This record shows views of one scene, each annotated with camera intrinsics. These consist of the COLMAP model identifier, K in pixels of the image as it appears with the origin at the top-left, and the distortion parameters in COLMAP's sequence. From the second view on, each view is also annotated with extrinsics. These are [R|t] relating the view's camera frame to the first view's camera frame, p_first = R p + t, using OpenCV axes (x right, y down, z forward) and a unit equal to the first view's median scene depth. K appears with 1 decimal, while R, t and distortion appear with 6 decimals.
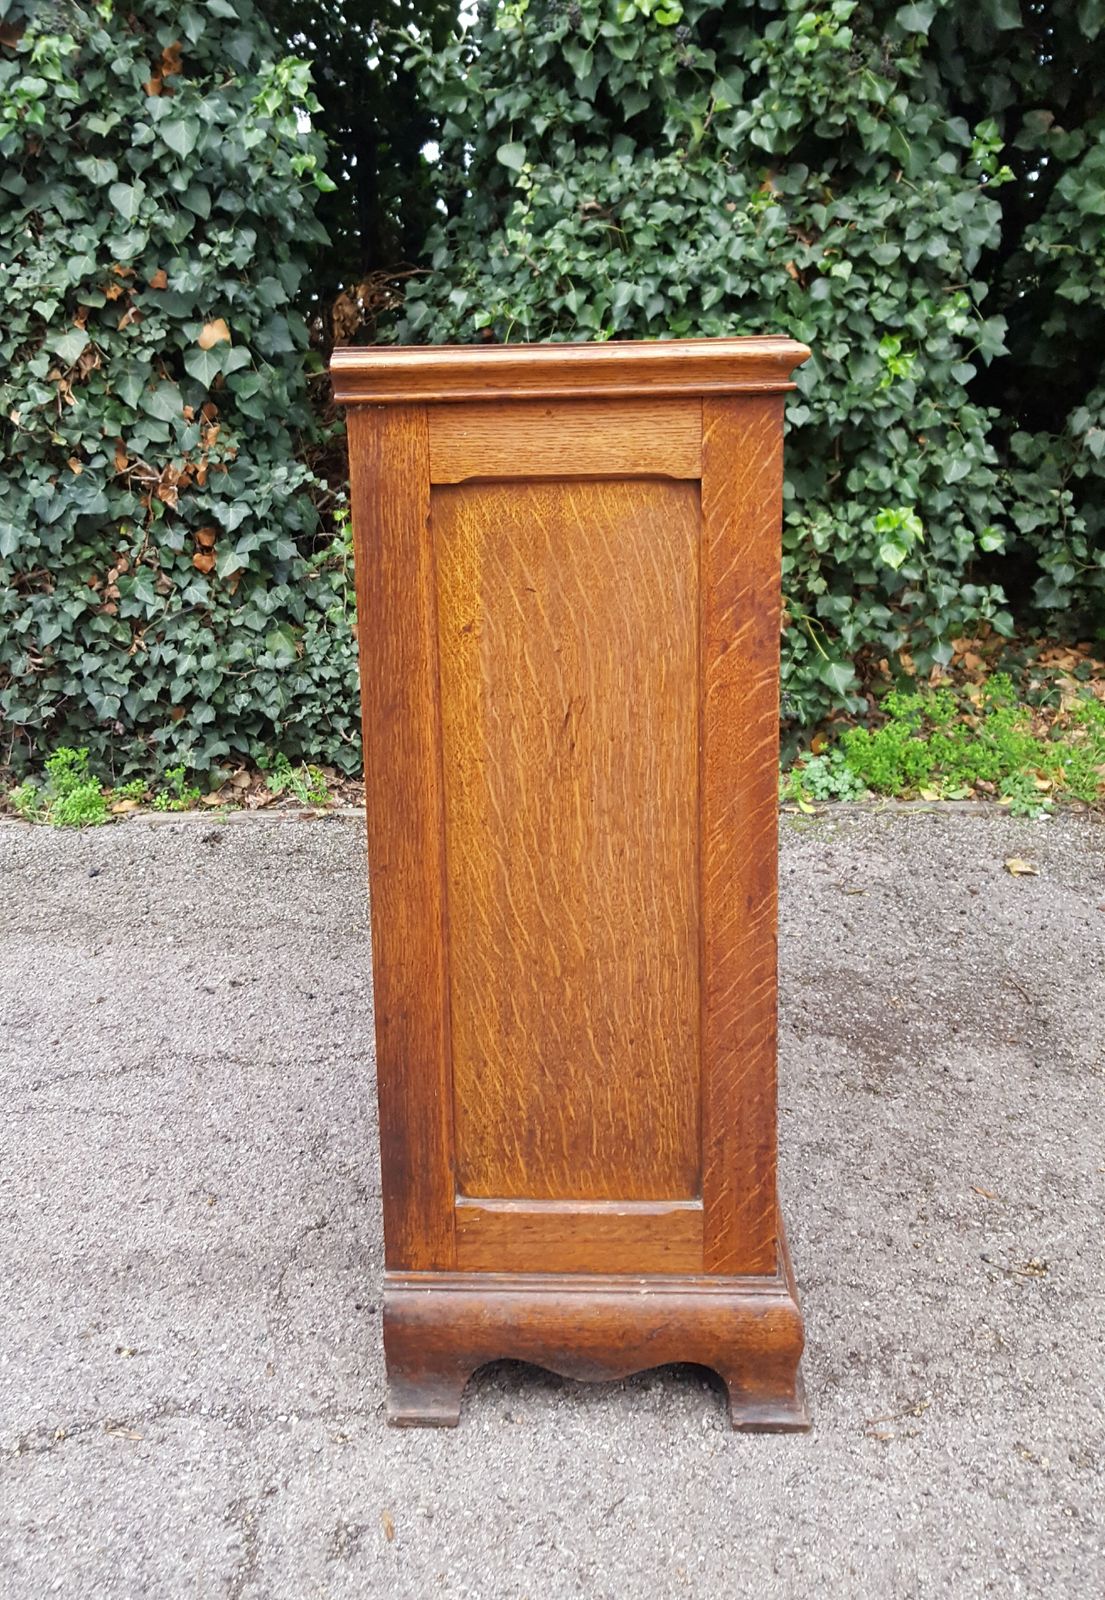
lens RADIAL K [[1415.6, 0, 544.4], [0, 1415.6, 647.4], [0, 0, 1]] dist [0.165624, -0.347096]
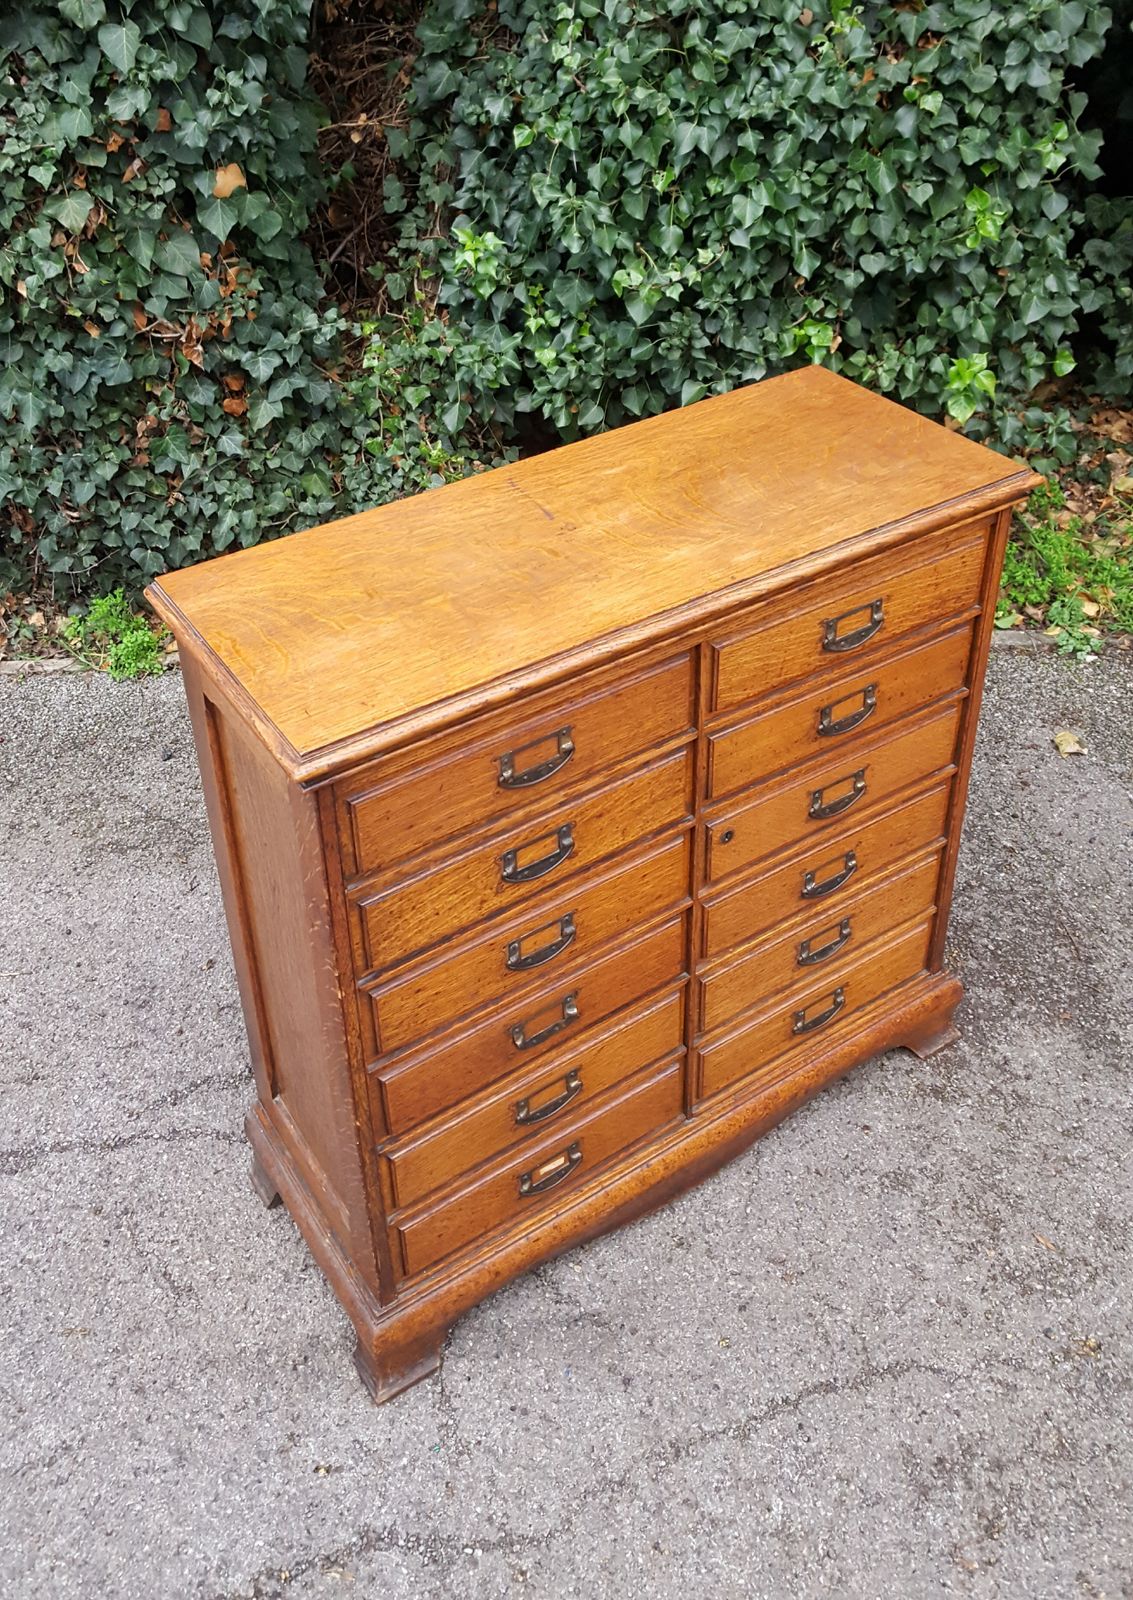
lens RADIAL K [[1457.4, 0, 552.1], [0, 1457.4, 562.3], [0, 0, 1]] dist [0.103141, -0.150321]
pose [[0.999477, -0.026042, 0.019194, -0.051852], [0.018307, 0.944460, 0.328117, -0.291667], [-0.026673, -0.327594, 0.944442, 0.045404]]
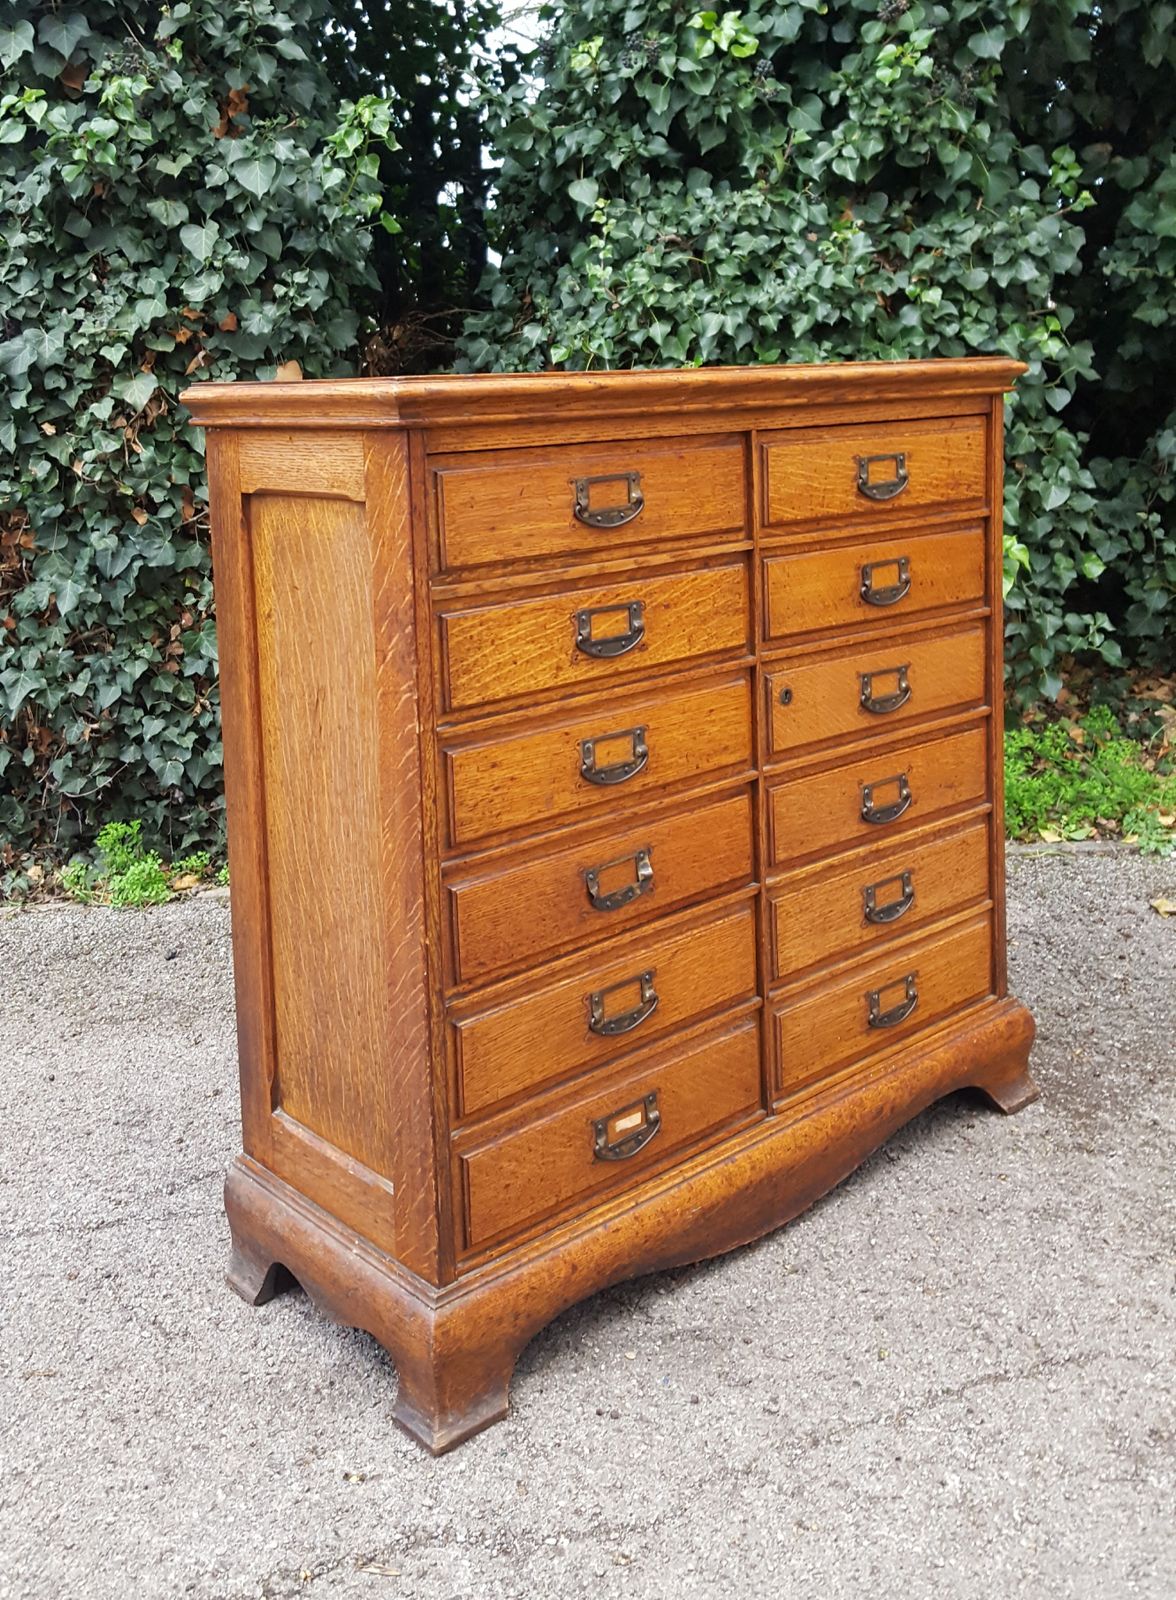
lens RADIAL K [[1519.0, 0, 582.2], [0, 1519.0, 558.2], [0, 0, 1]] dist [0.128222, -0.179436]
pose [[0.998312, -0.029469, 0.050039, -0.087367], [0.034285, 0.994567, -0.098290, 0.010226], [-0.046871, 0.099840, 0.993899, -0.013606]]
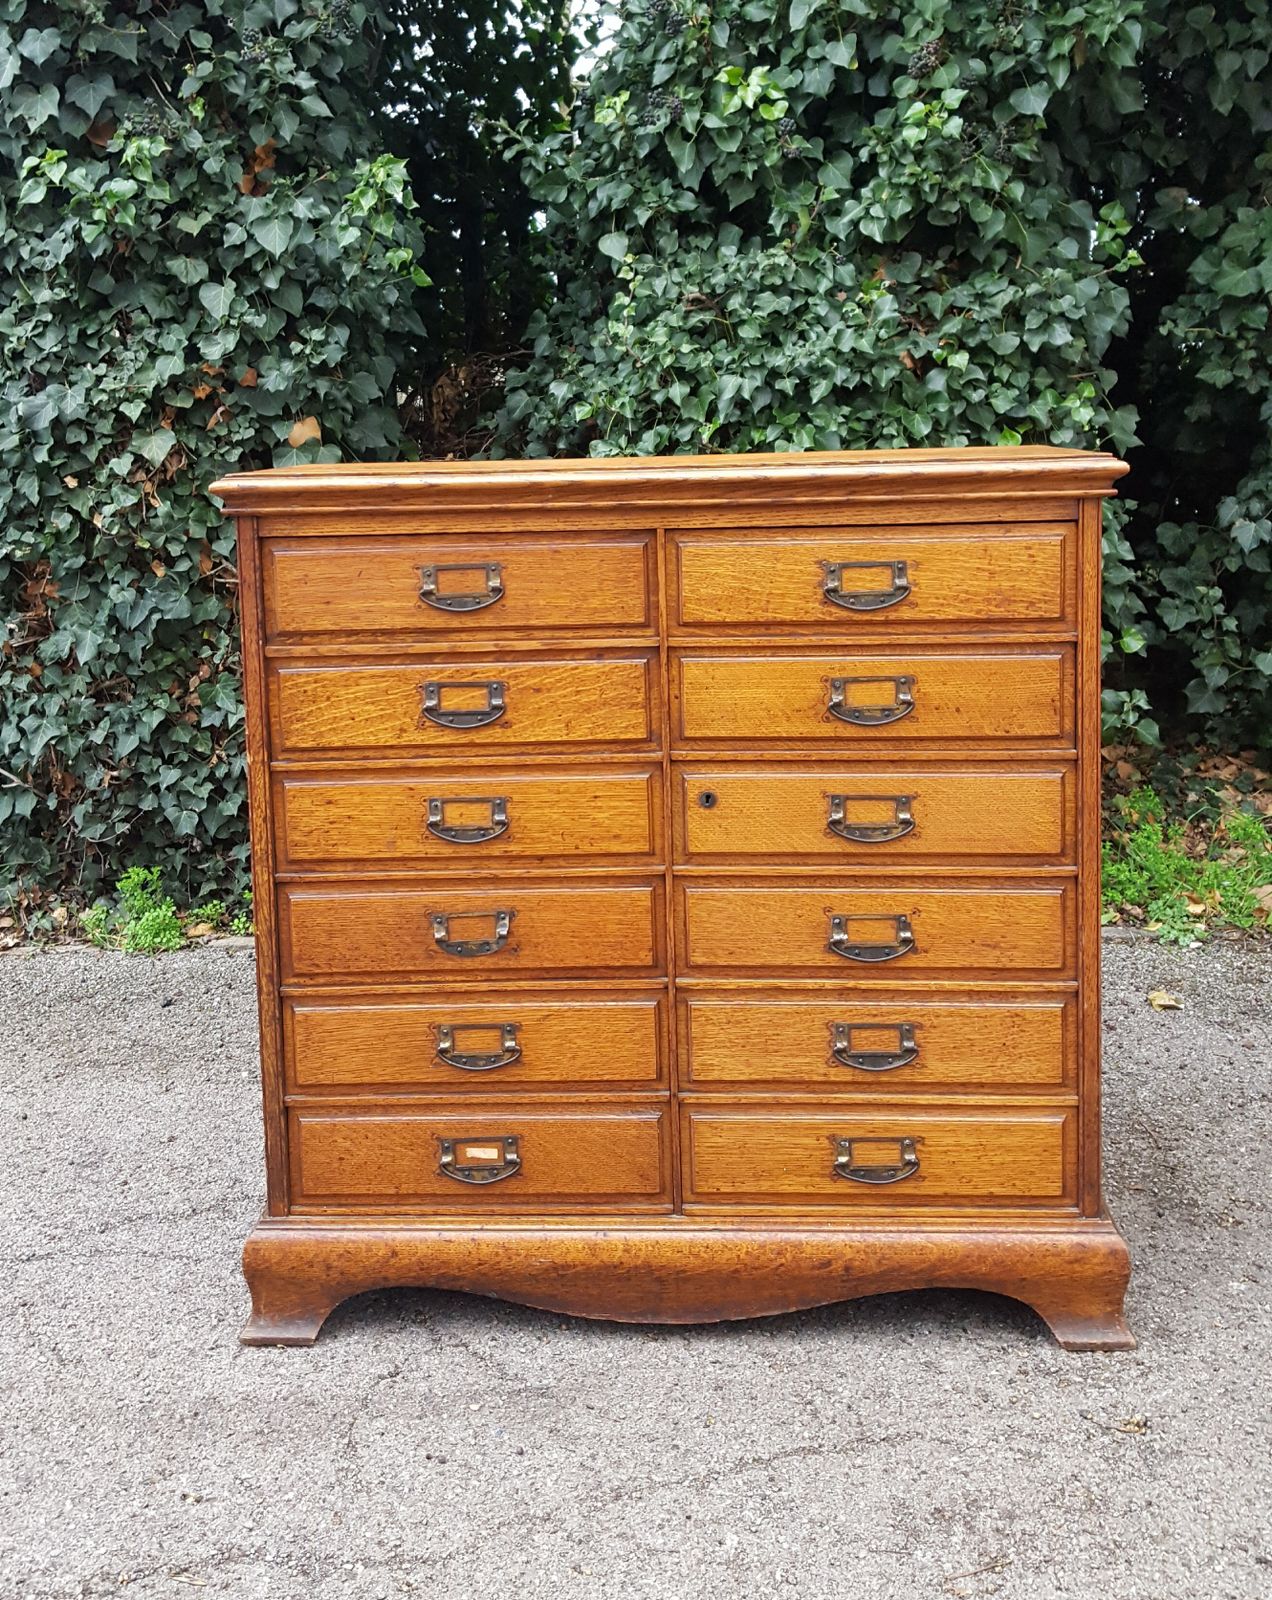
lens RADIAL K [[1634.1, 0, 620.9], [0, 1634.1, 609.4], [0, 0, 1]] dist [0.140623, -0.224132]
pose [[0.999307, -0.005086, -0.036881, 0.022288], [0.002015, 0.996564, -0.082807, -0.007826], [0.037176, 0.082675, 0.995883, -0.082334]]
